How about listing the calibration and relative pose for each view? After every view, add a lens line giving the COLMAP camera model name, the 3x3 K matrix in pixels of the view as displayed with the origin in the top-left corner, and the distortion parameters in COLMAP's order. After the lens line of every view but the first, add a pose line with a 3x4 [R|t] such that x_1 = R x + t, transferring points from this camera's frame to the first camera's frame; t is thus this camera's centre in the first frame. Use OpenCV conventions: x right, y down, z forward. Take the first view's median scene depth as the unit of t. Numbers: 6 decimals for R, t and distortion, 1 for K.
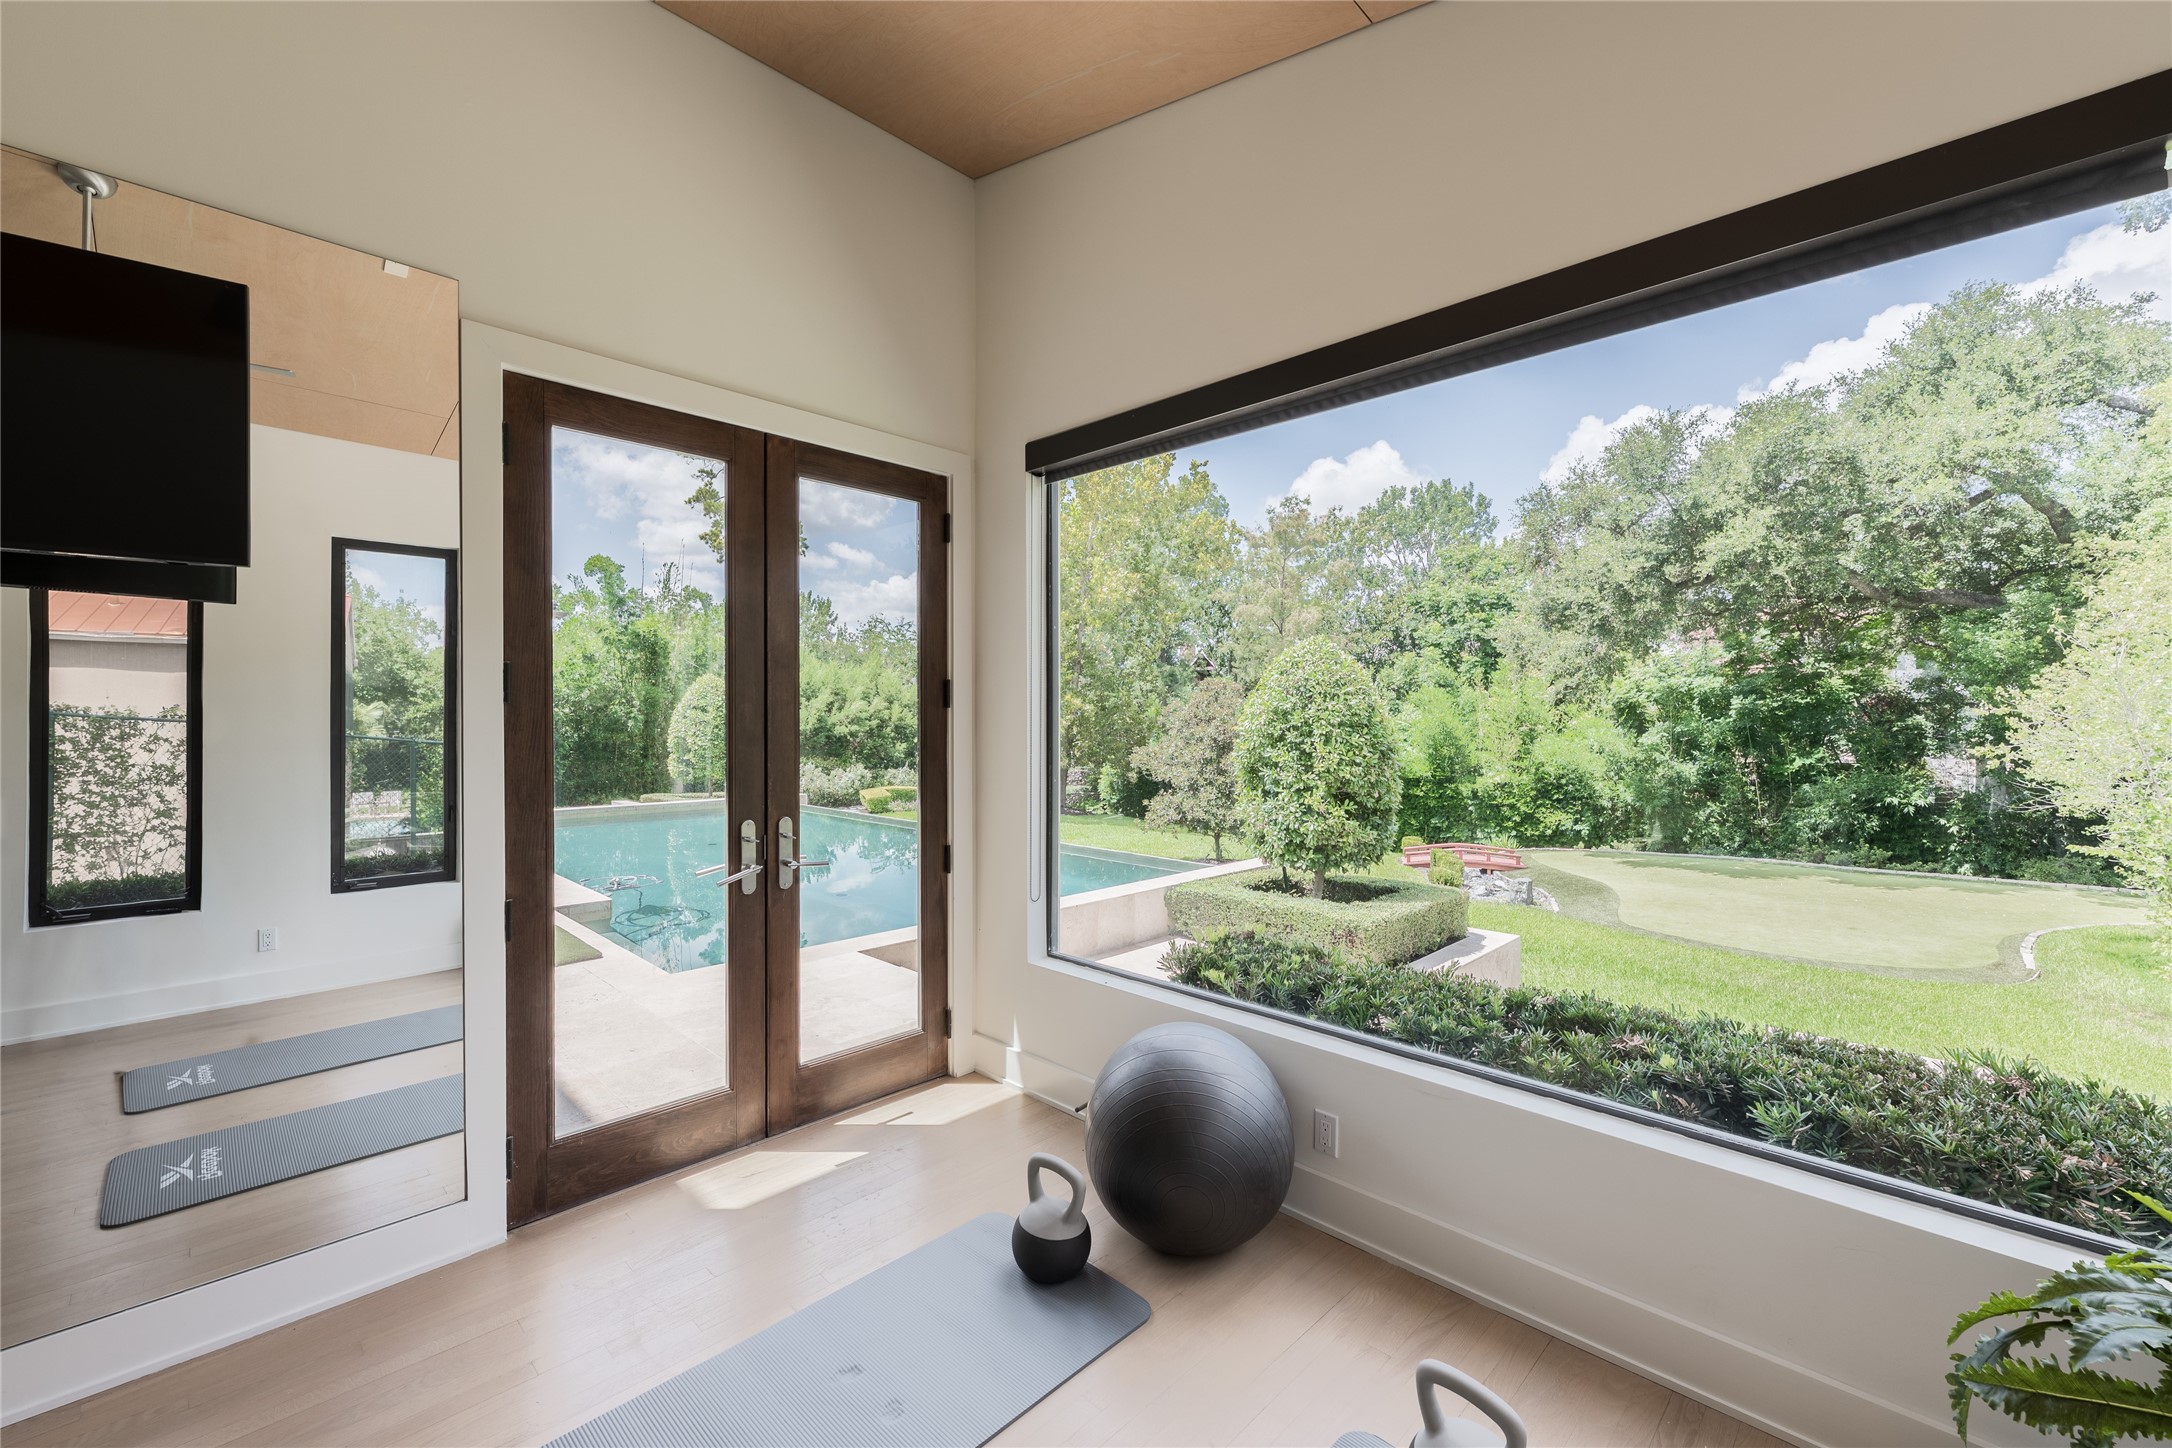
lens RADIAL K [[866.3, 0, 1087.1], [0, 866.3, 717.7], [0, 0, 1]] dist [0.002906, 0.000137]
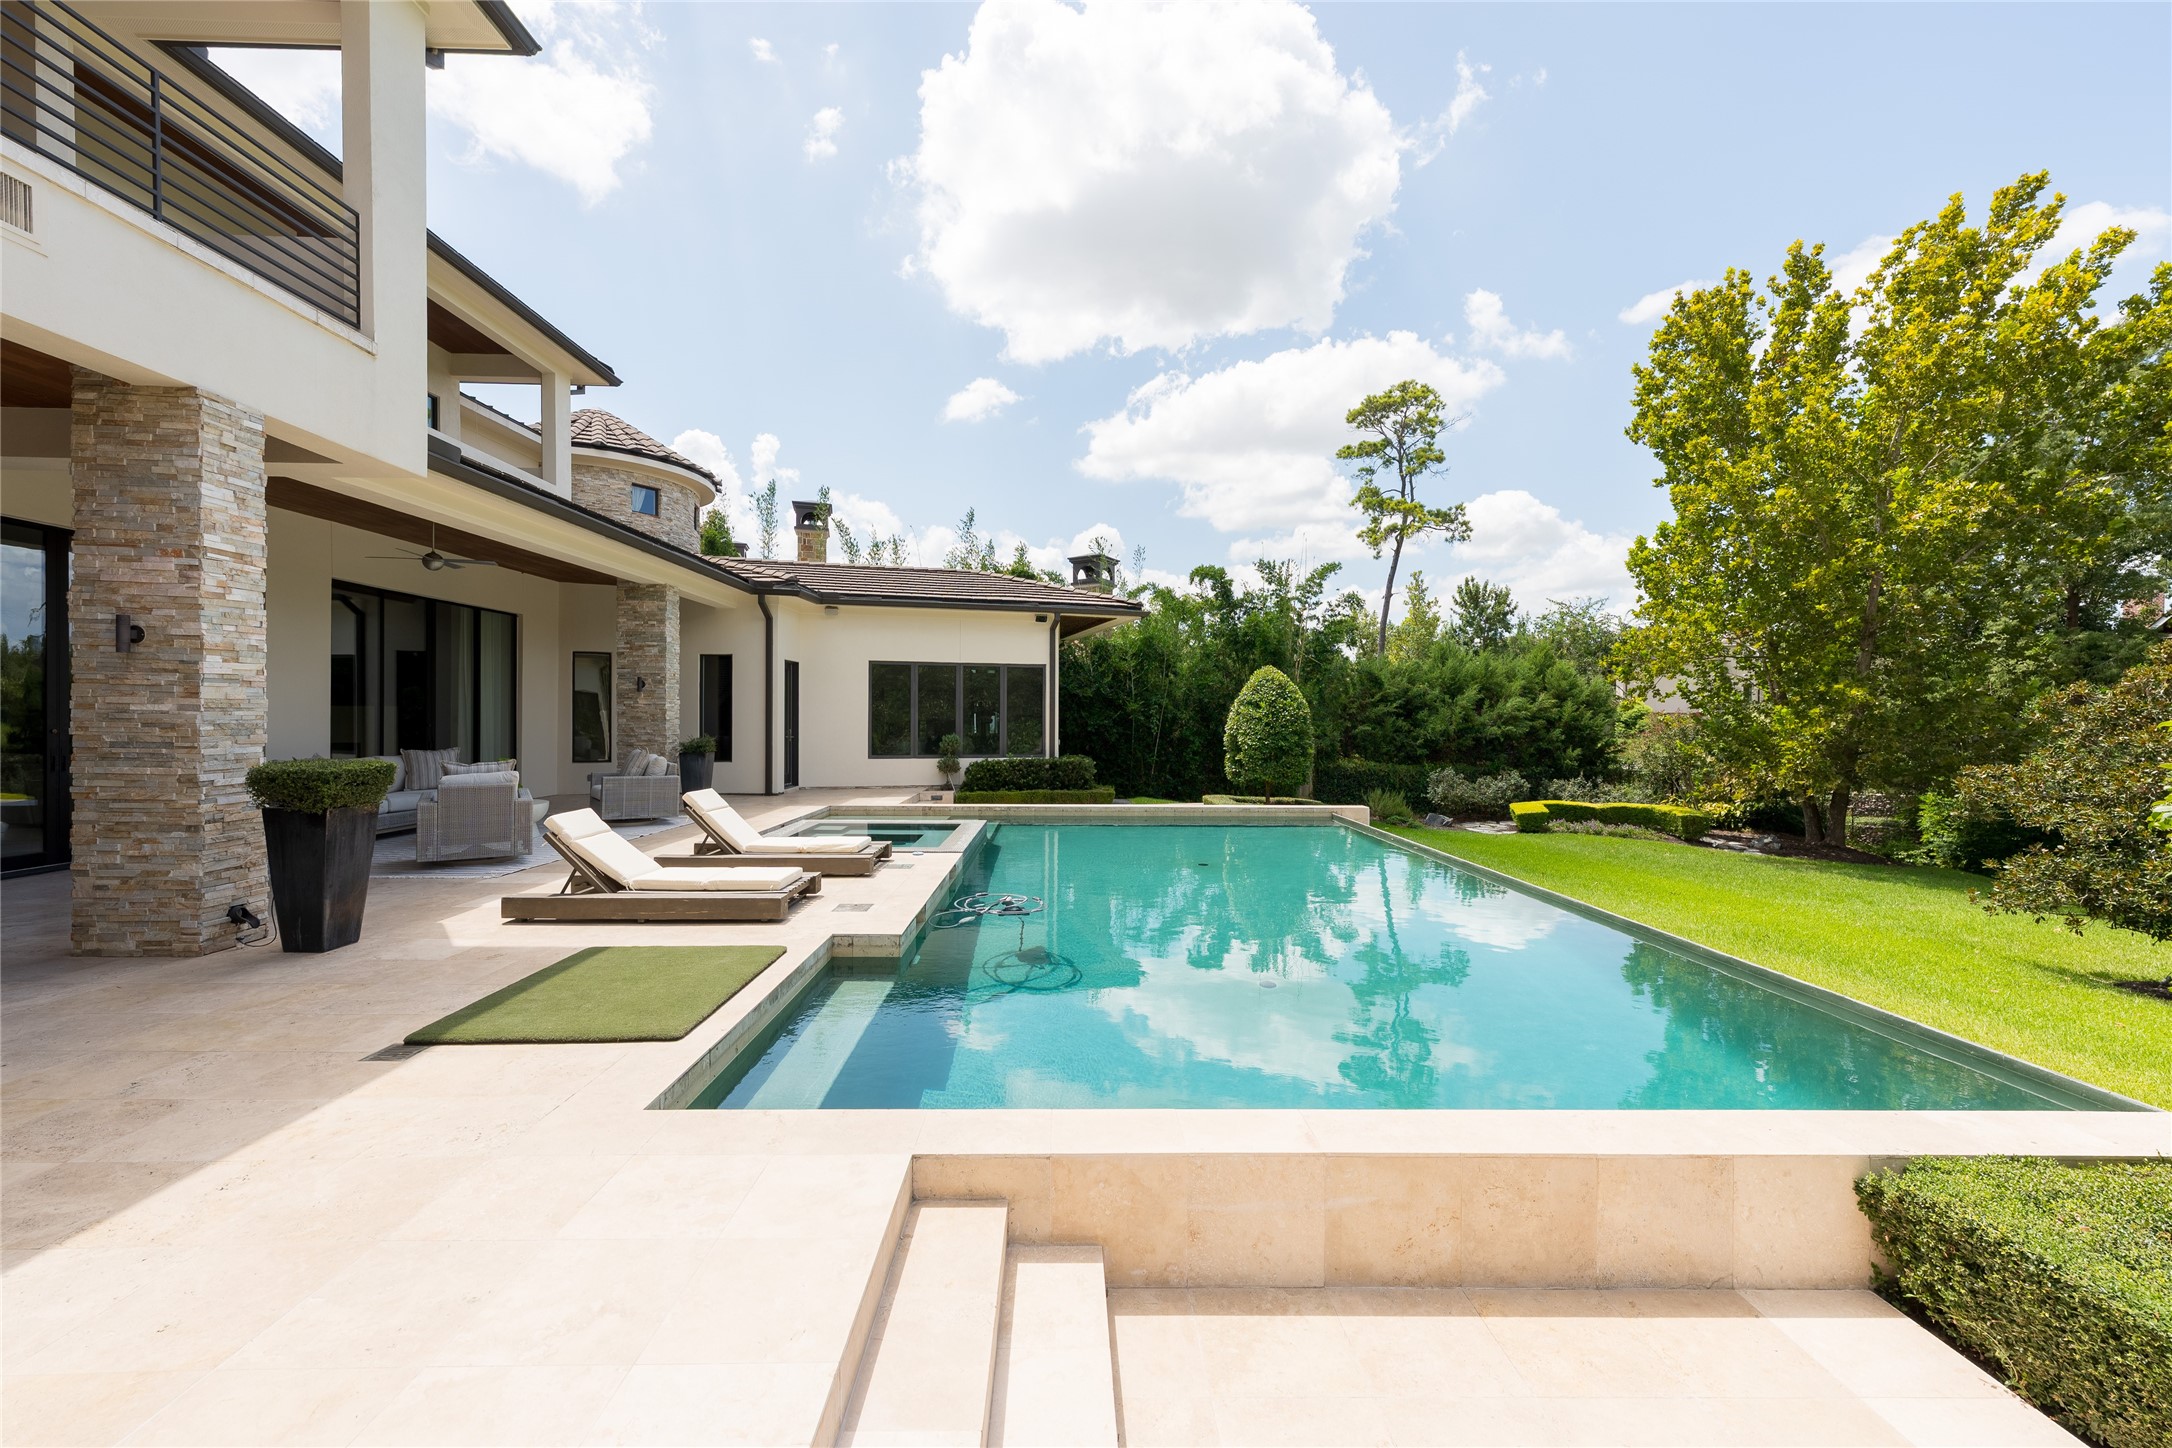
lens RADIAL K [[851.7, 0, 1086.0], [0, 851.7, 724.0], [0, 0, 1]] dist [0.012515, 0.000074]
pose [[0.715307, 0.006796, -0.698777, 0.022432], [-0.002249, 0.999970, 0.007423, 0.001553], [0.698807, -0.003739, 0.715301, 0.103121]]
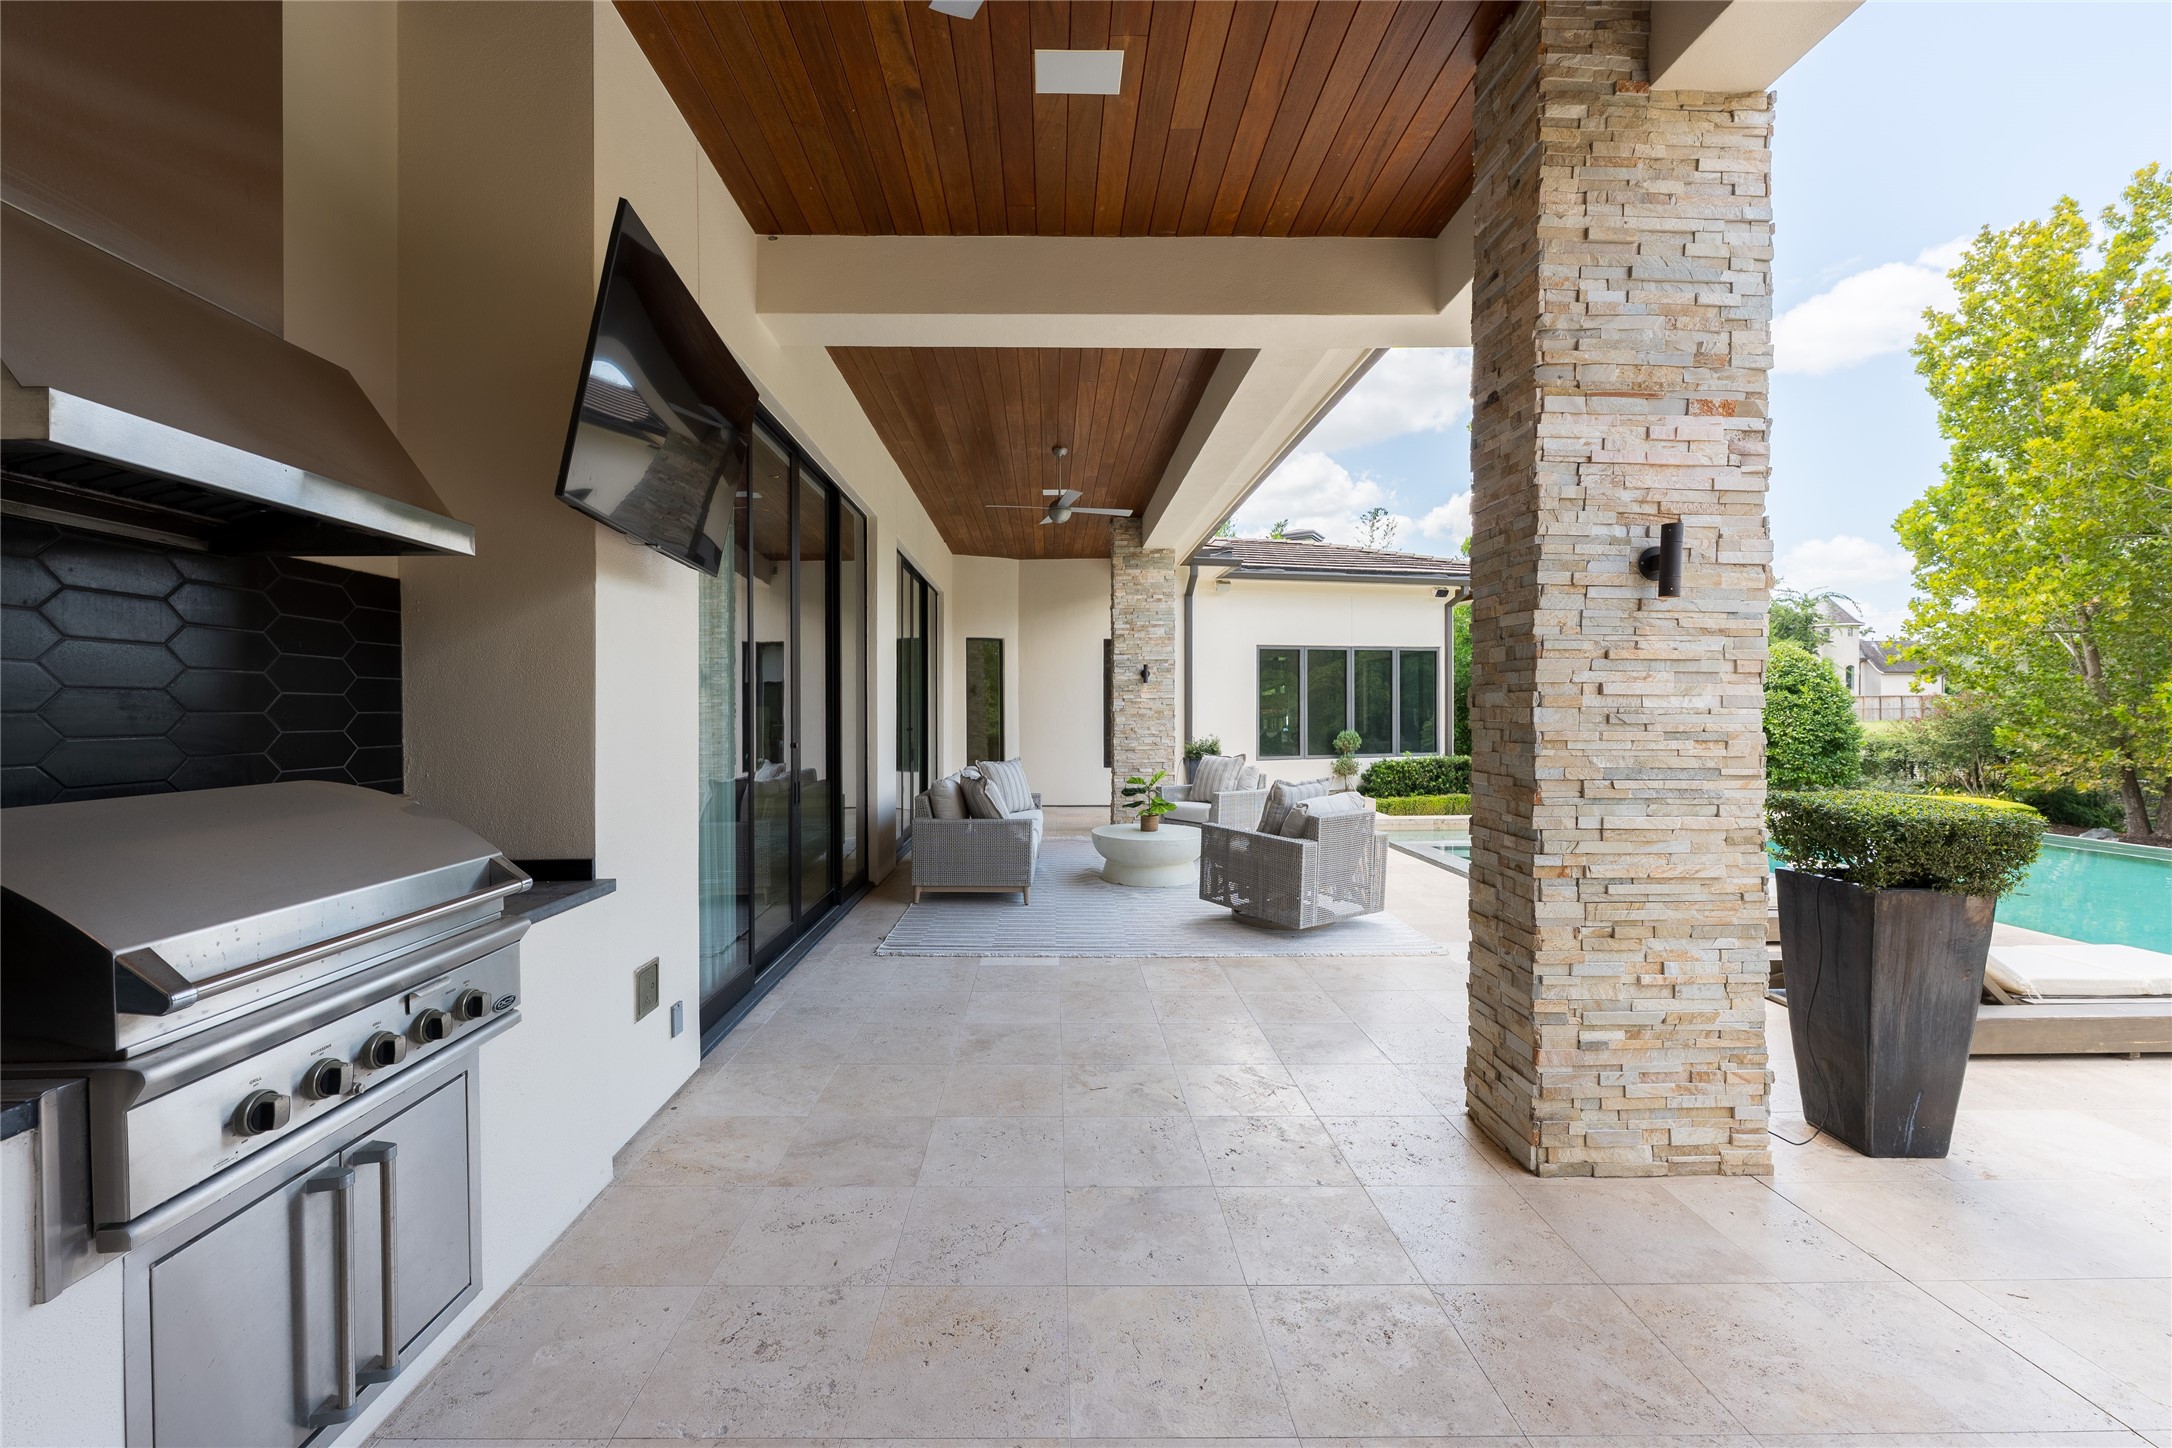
lens RADIAL K [[866.3, 0, 1087.1], [0, 866.3, 717.7], [0, 0, 1]] dist [0.002906, 0.000137]
pose [[0.706703, -0.003469, -0.707502, -0.148329], [0.012461, 0.999894, 0.007544, 0.000463], [0.707401, -0.014147, 0.706671, 0.018858]]
